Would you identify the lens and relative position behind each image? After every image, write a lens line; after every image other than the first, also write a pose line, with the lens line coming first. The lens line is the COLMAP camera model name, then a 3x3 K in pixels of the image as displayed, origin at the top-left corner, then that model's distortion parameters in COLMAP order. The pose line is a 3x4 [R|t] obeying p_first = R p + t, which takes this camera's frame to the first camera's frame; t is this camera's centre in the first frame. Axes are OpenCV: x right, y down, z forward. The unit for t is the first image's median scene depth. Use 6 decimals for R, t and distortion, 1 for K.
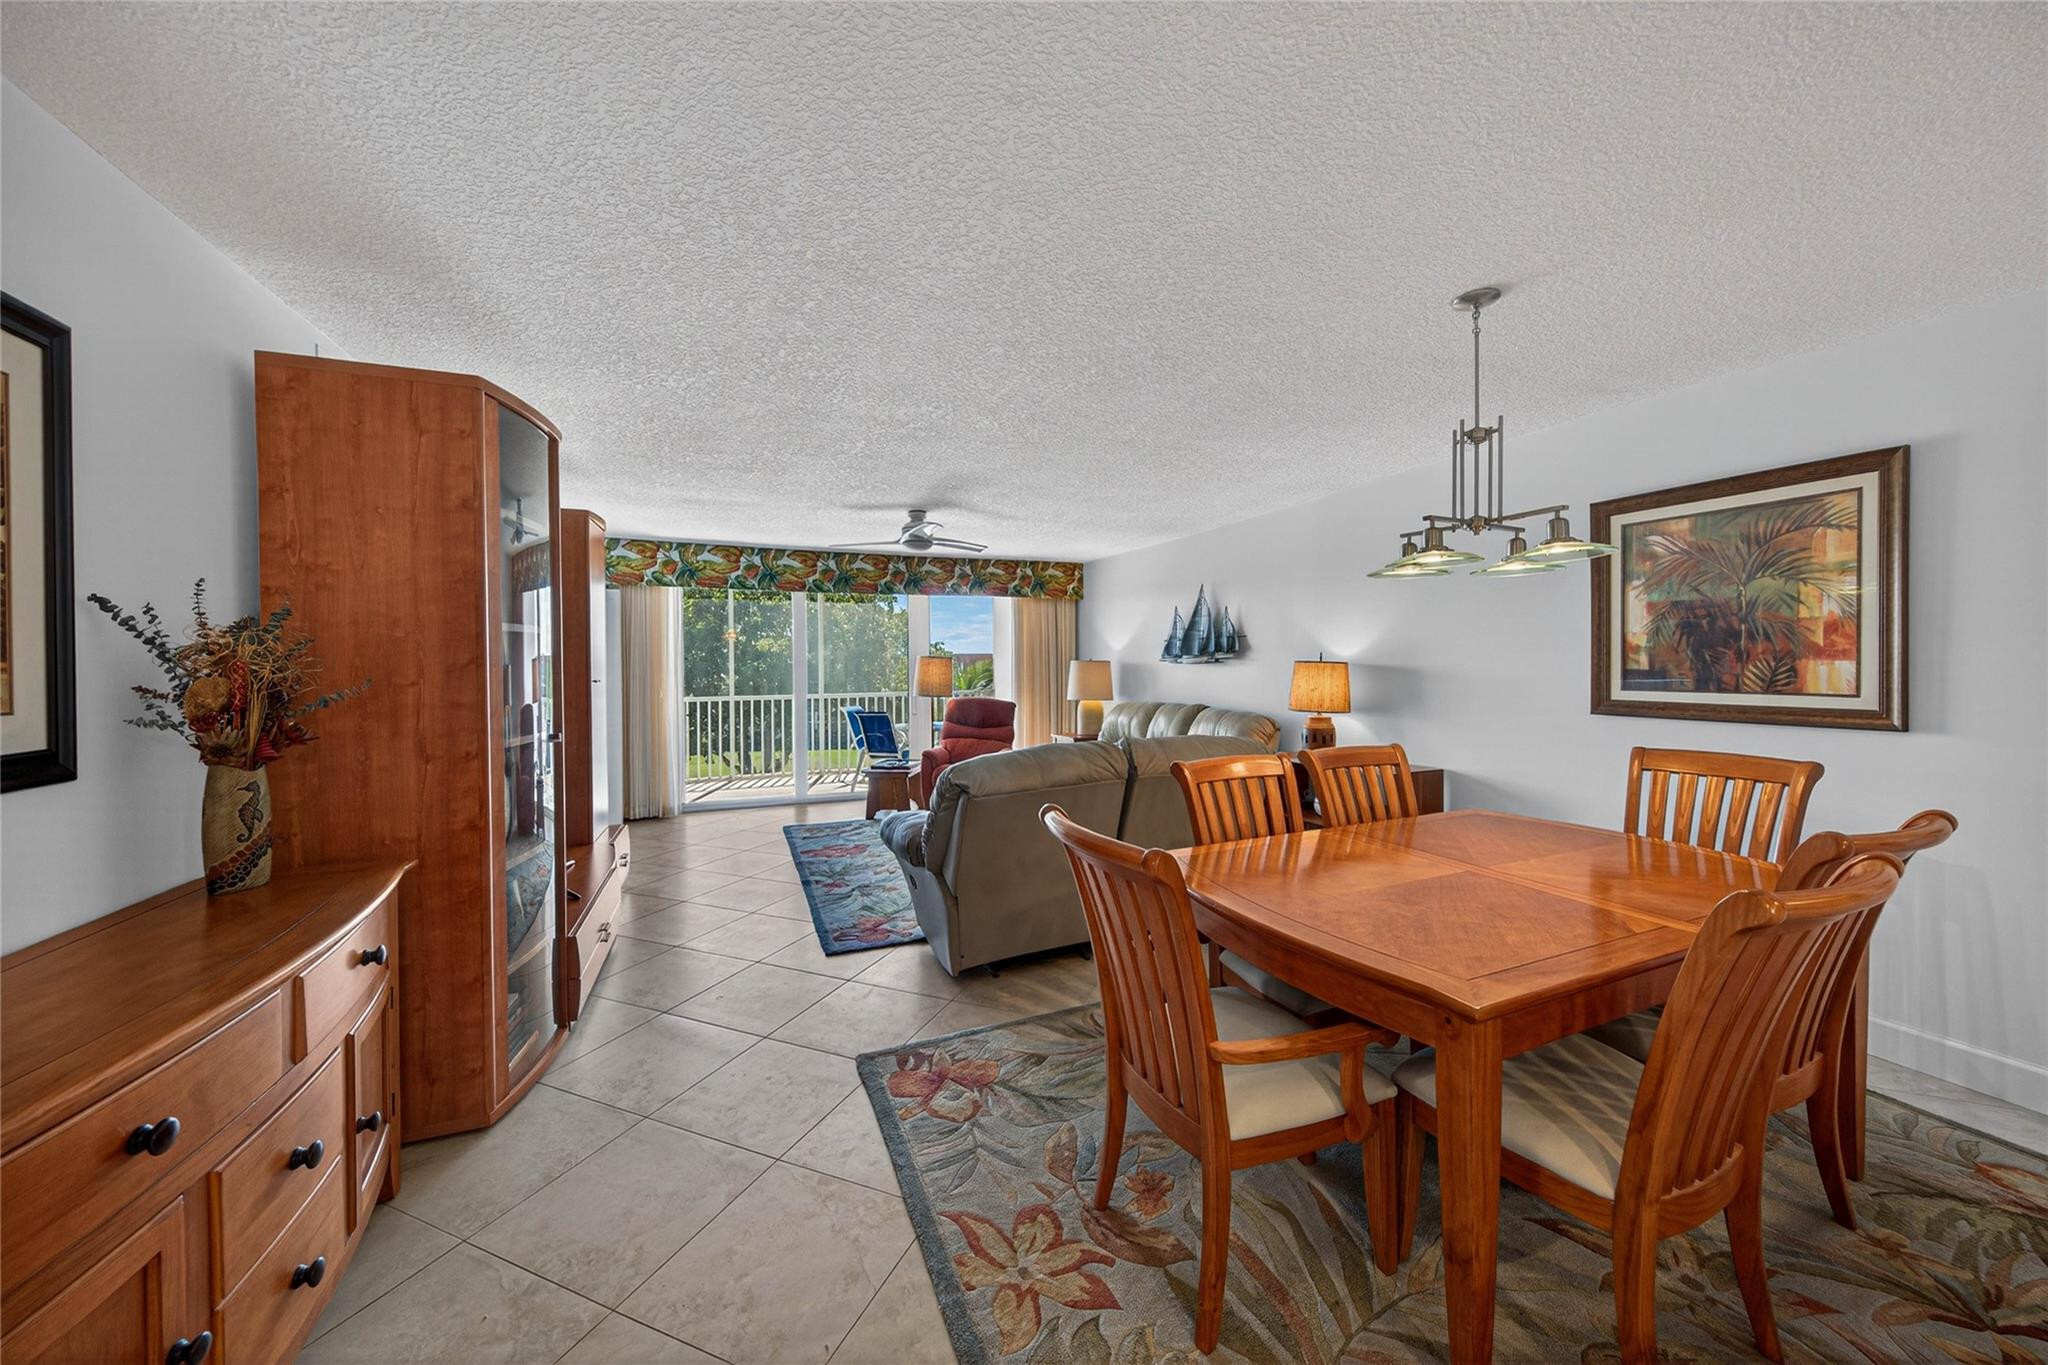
lens RADIAL K [[721.4, 0, 1028.0], [0, 721.4, 670.8], [0, 0, 1]] dist [0.003183, 0.001253]
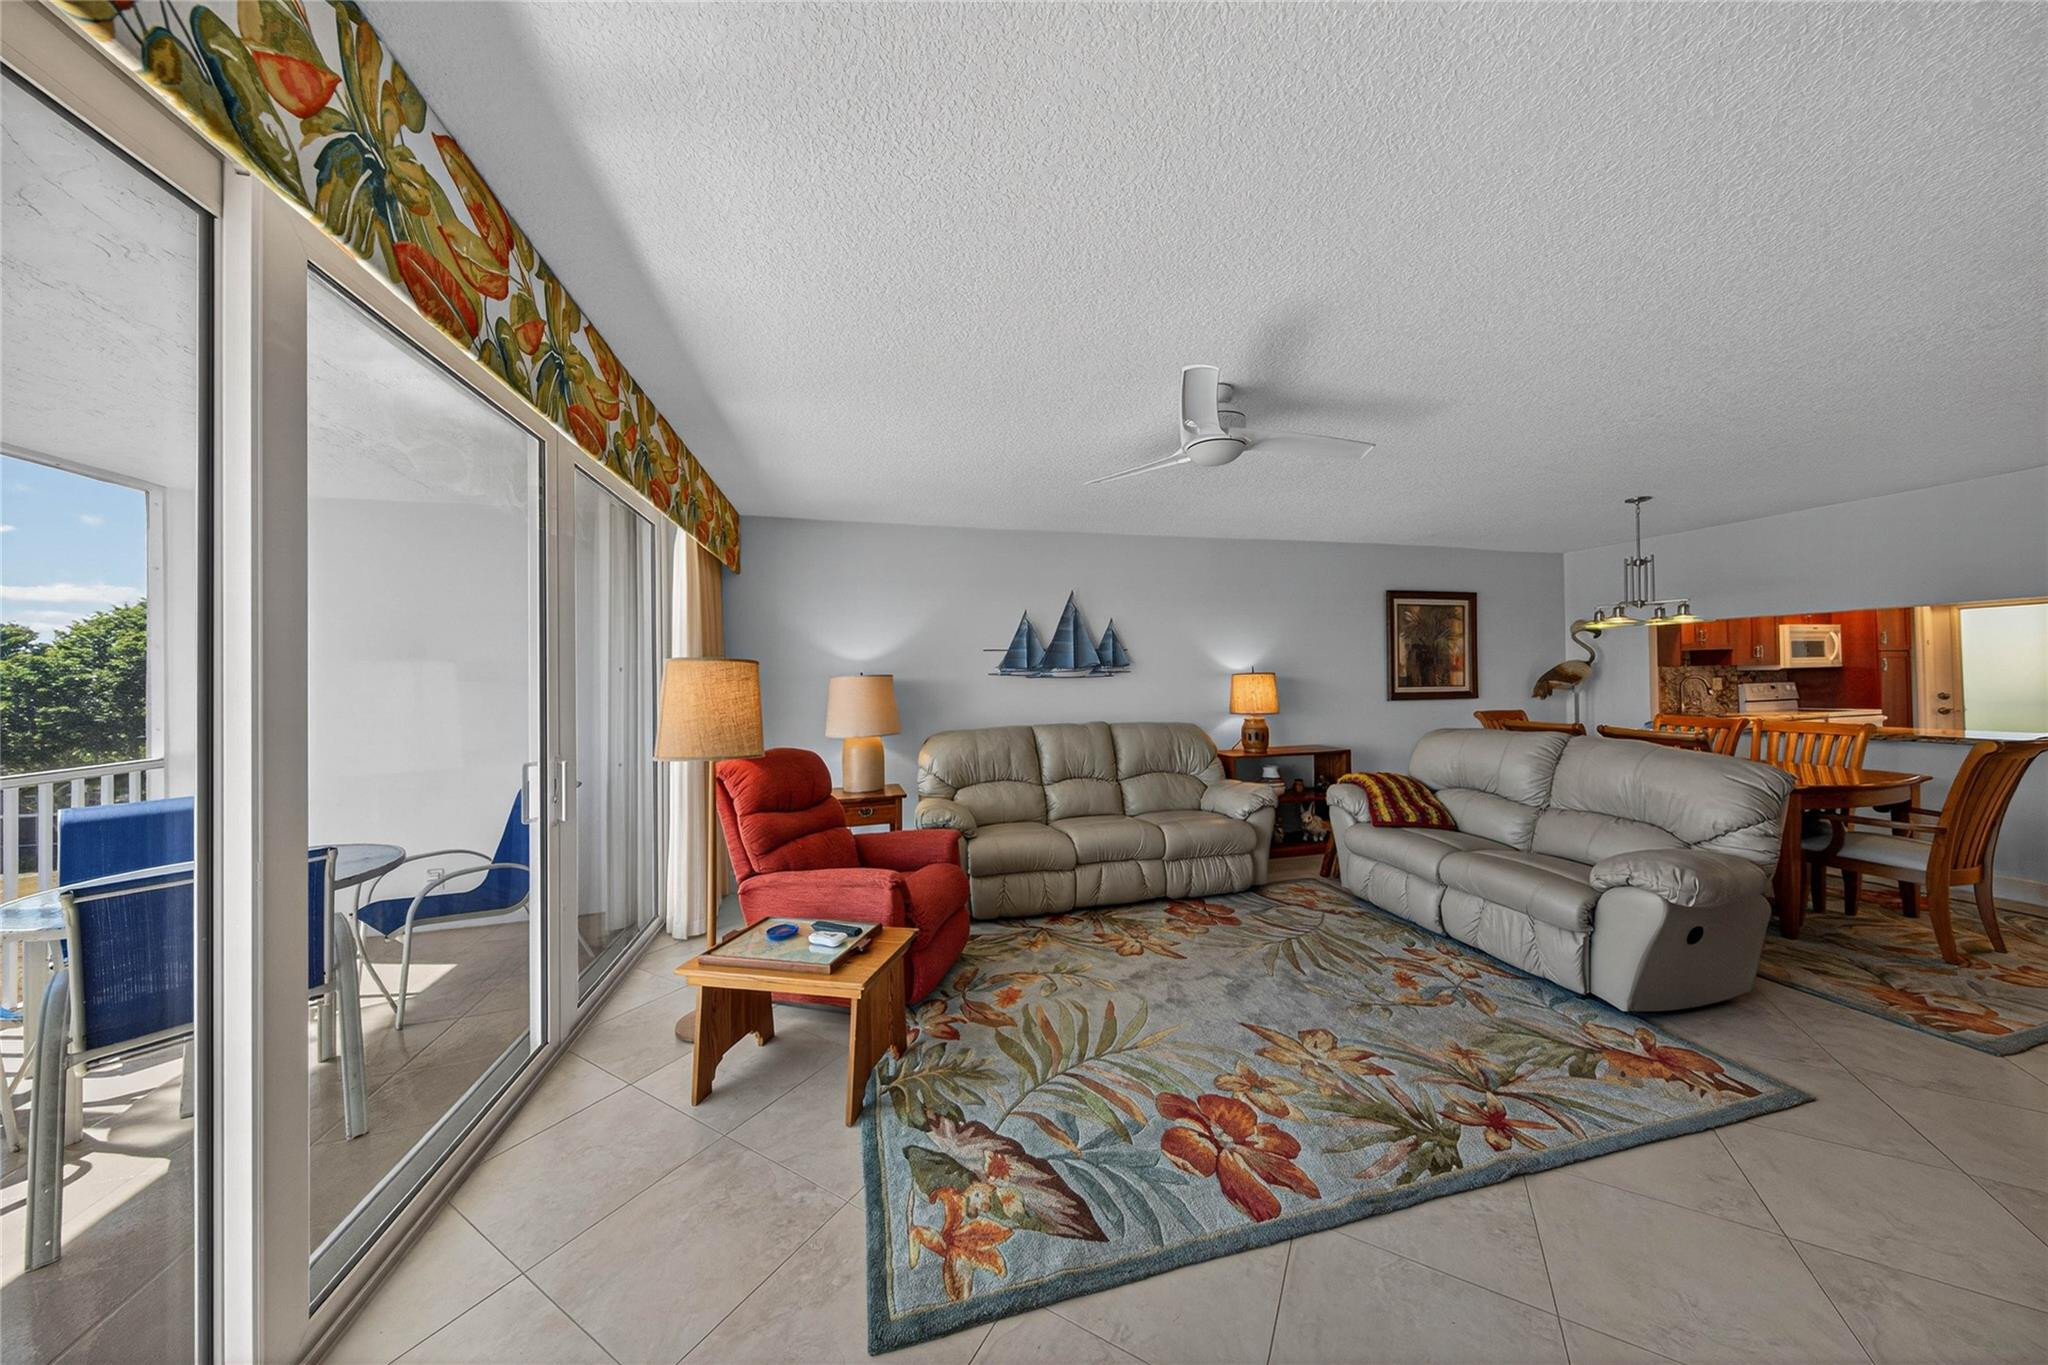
lens RADIAL K [[639.3, 0, 1027.4], [0, 639.3, 670.5], [0, 0, 1]] dist [0.004406, -0.001094]
pose [[0.140153, 0.013516, 0.990038, -1.090435], [0.022539, 0.999604, -0.016838, -0.013163], [-0.989873, 0.024674, 0.139793, 1.817822]]
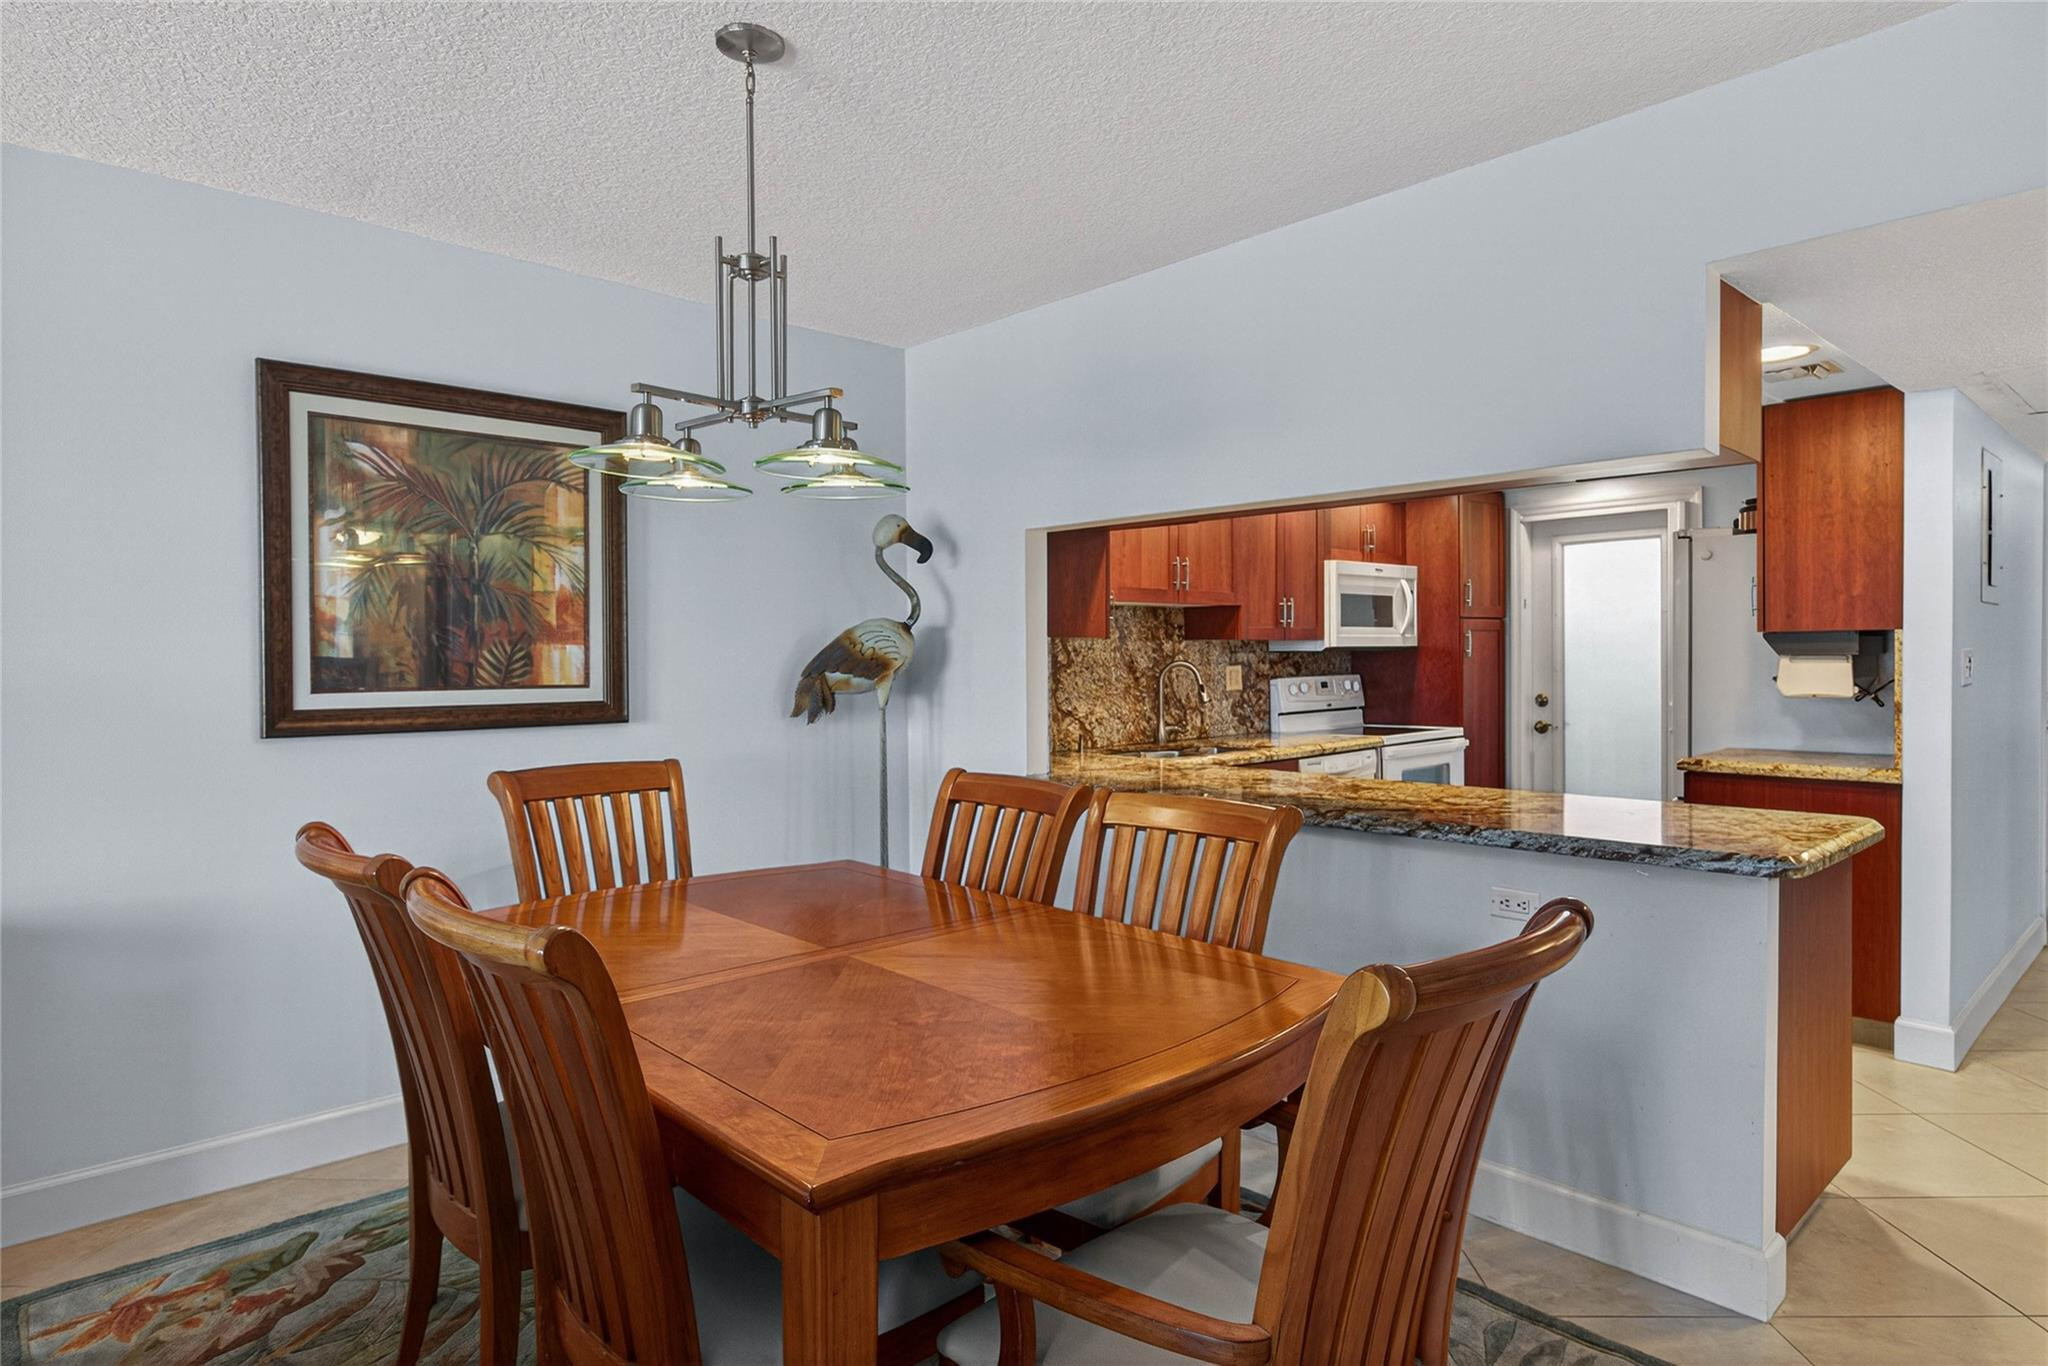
lens RADIAL K [[1134.7, 0, 1028.5], [0, 1134.7, 678.2], [0, 0, 1]] dist [0.006559, -0.002533]
pose [[-0.347615, -0.013978, 0.937533, -0.258818], [0.014101, 0.999698, 0.020133, 0.004623], [-0.937531, 0.020219, -0.347313, 0.799666]]
